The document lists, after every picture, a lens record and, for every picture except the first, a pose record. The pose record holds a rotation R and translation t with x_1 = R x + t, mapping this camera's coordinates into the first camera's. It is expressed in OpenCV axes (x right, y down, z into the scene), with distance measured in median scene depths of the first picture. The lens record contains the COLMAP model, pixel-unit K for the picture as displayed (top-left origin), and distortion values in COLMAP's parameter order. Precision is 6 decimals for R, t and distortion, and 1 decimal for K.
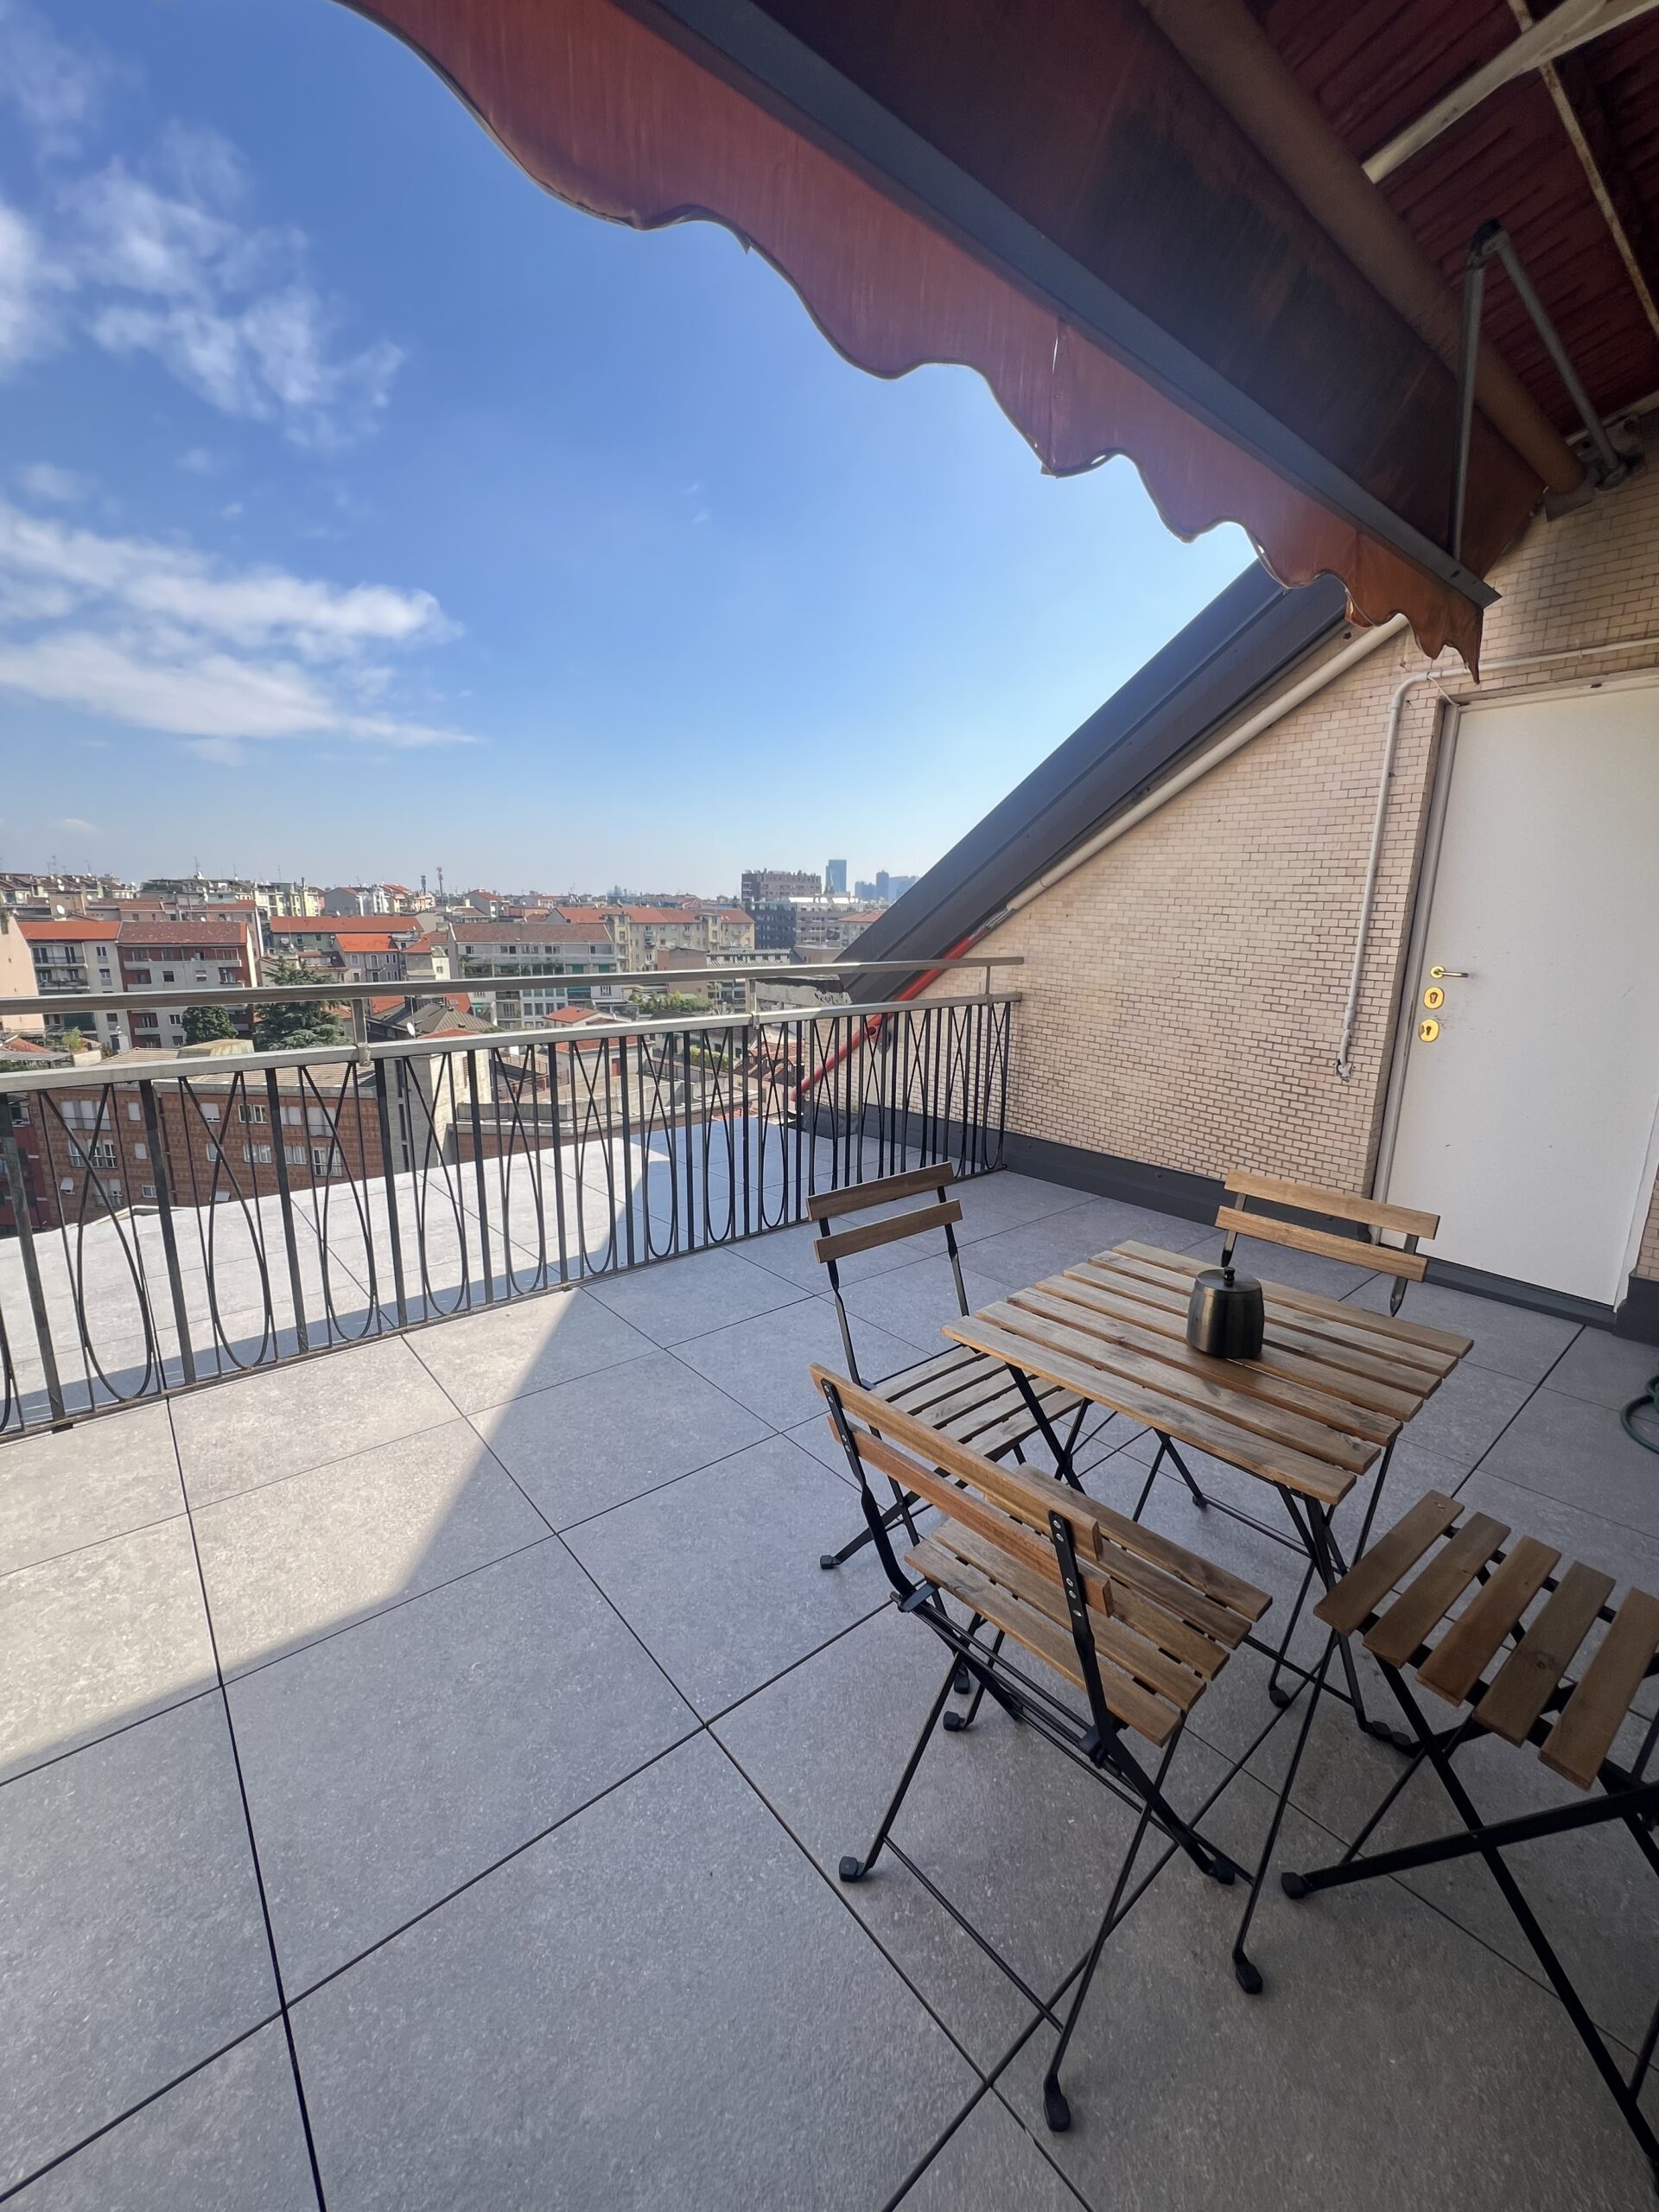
lens RADIAL K [[885.8, 0, 829.5], [0, 885.8, 1106.0], [0, 0, 1]] dist [-0.001661, 0.000151]
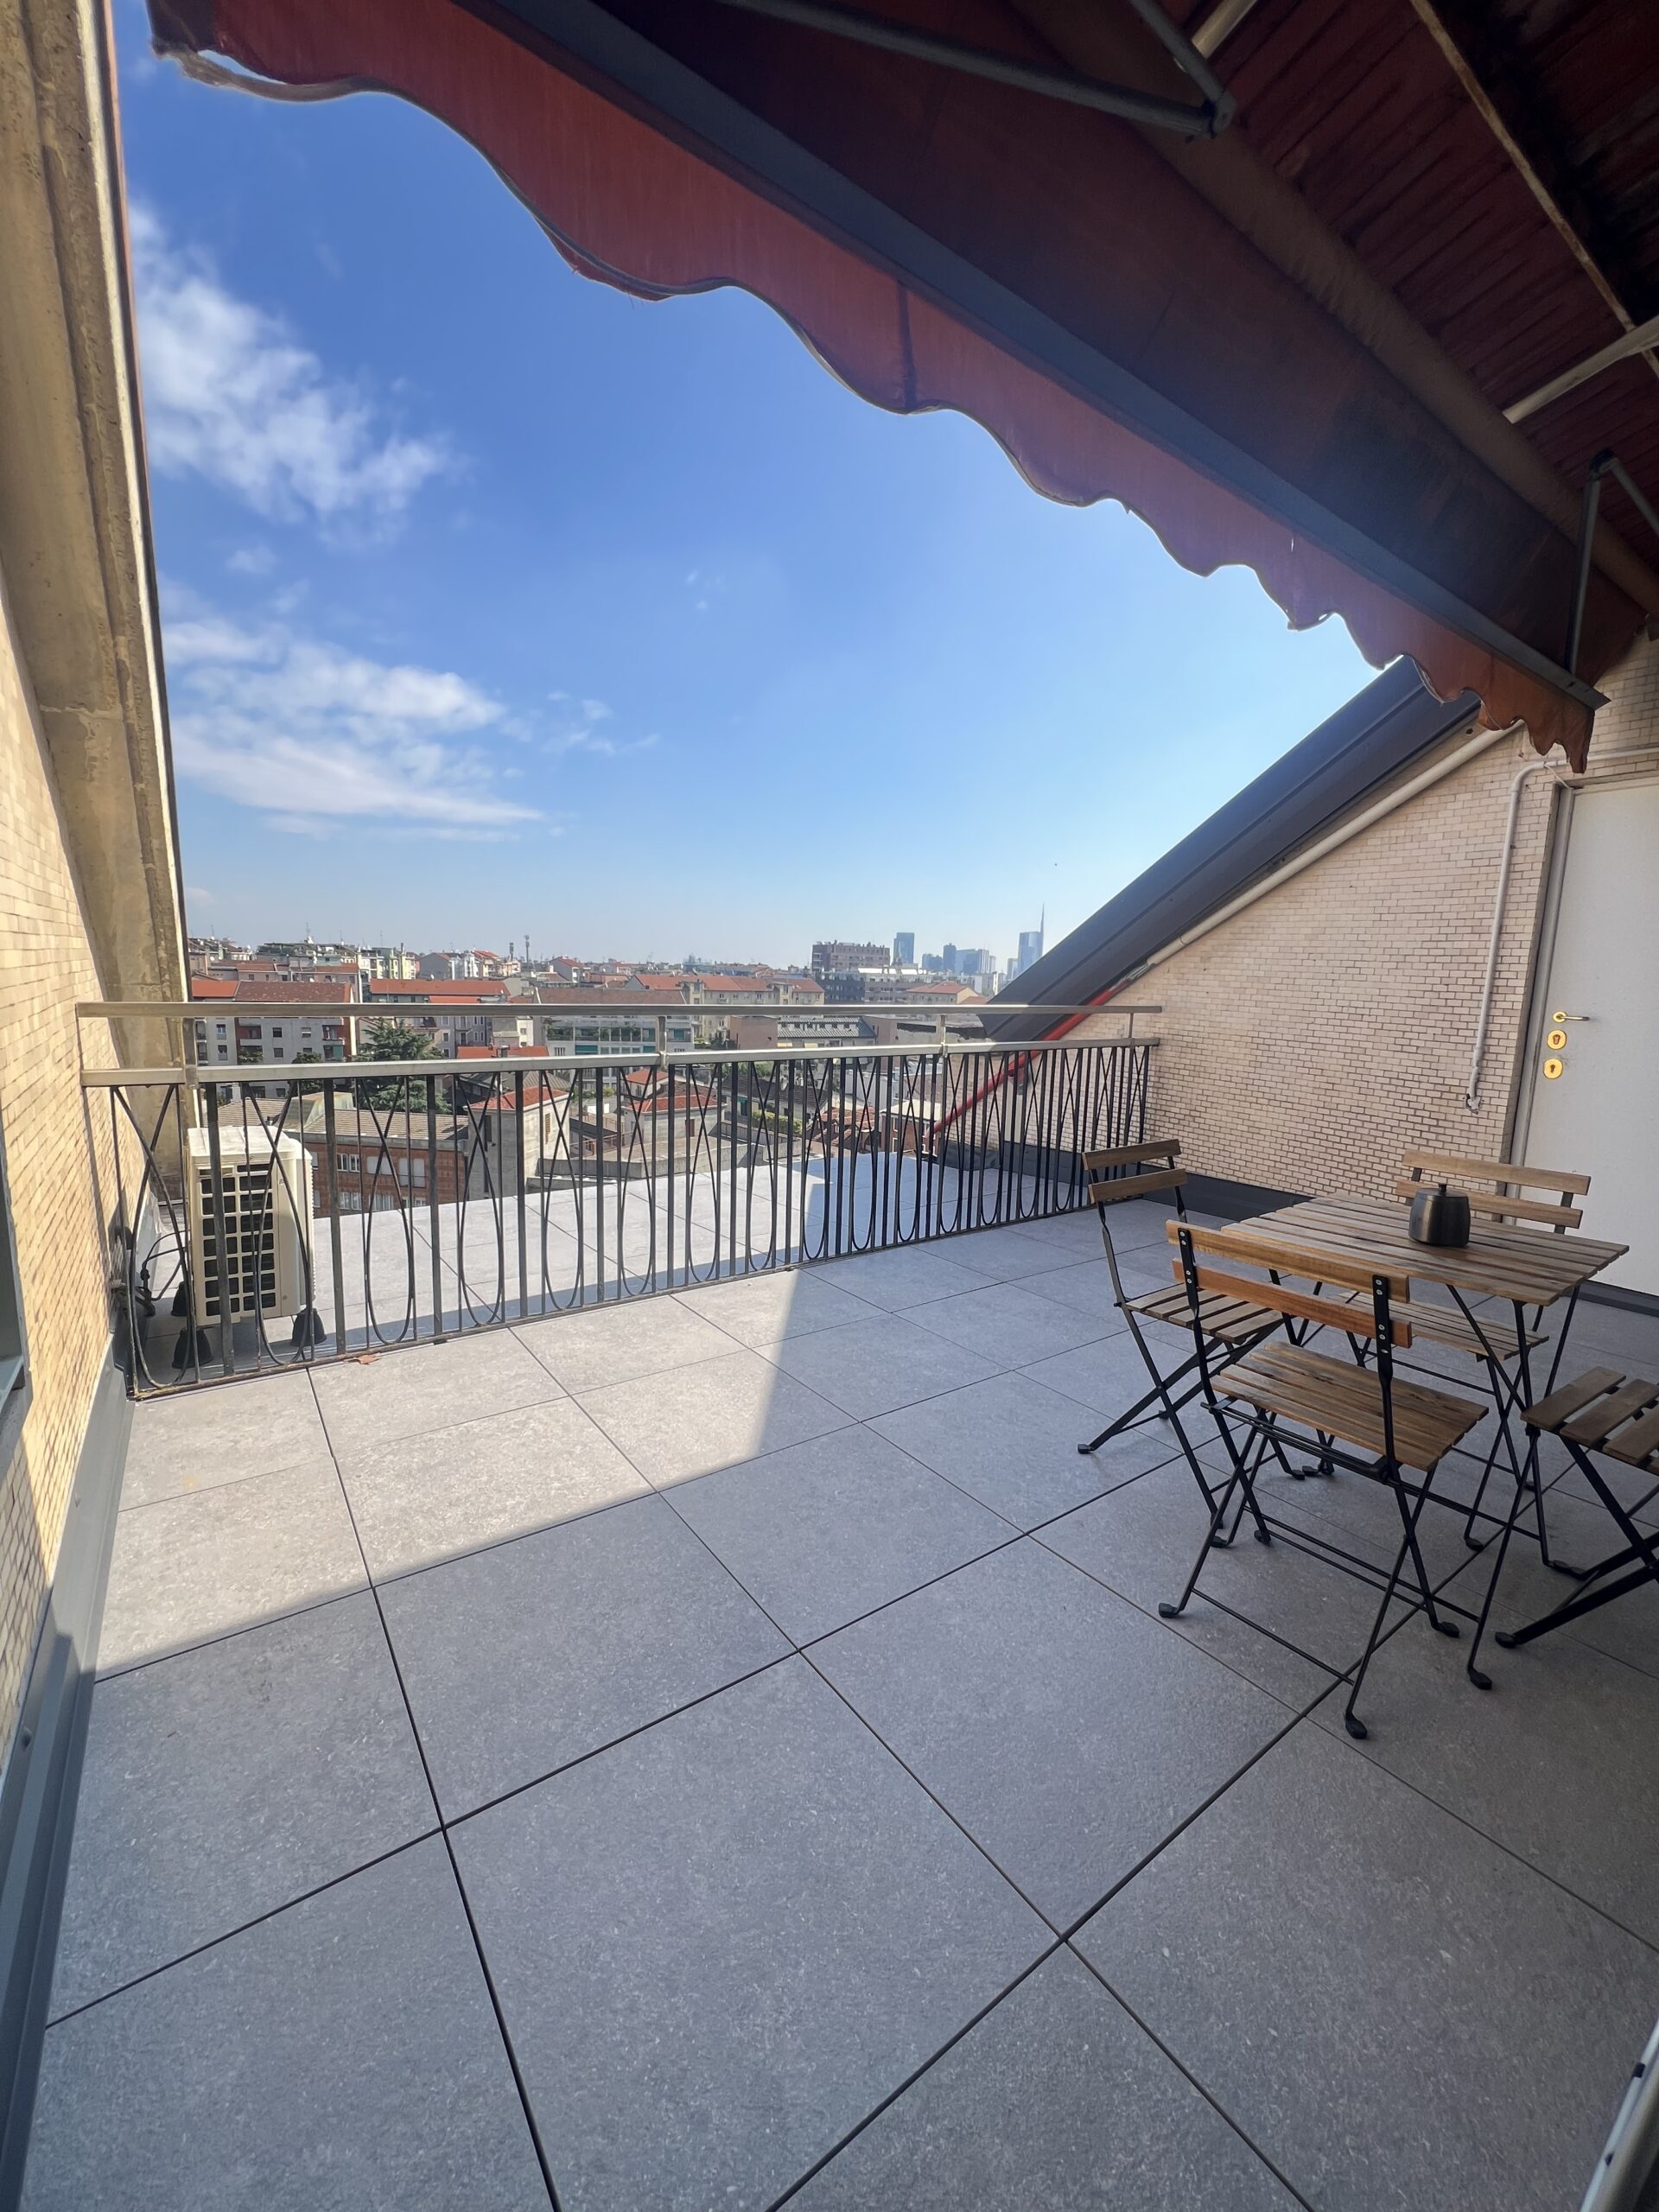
lens RADIAL K [[883.0, 0, 832.9], [0, 883.0, 1105.3], [0, 0, 1]] dist [0.001199, -0.000384]
pose [[0.997336, 0.024330, -0.068767, -0.127753], [-0.029580, 0.996640, -0.076383, 0.059952], [0.066677, 0.078213, 0.994704, -0.142027]]
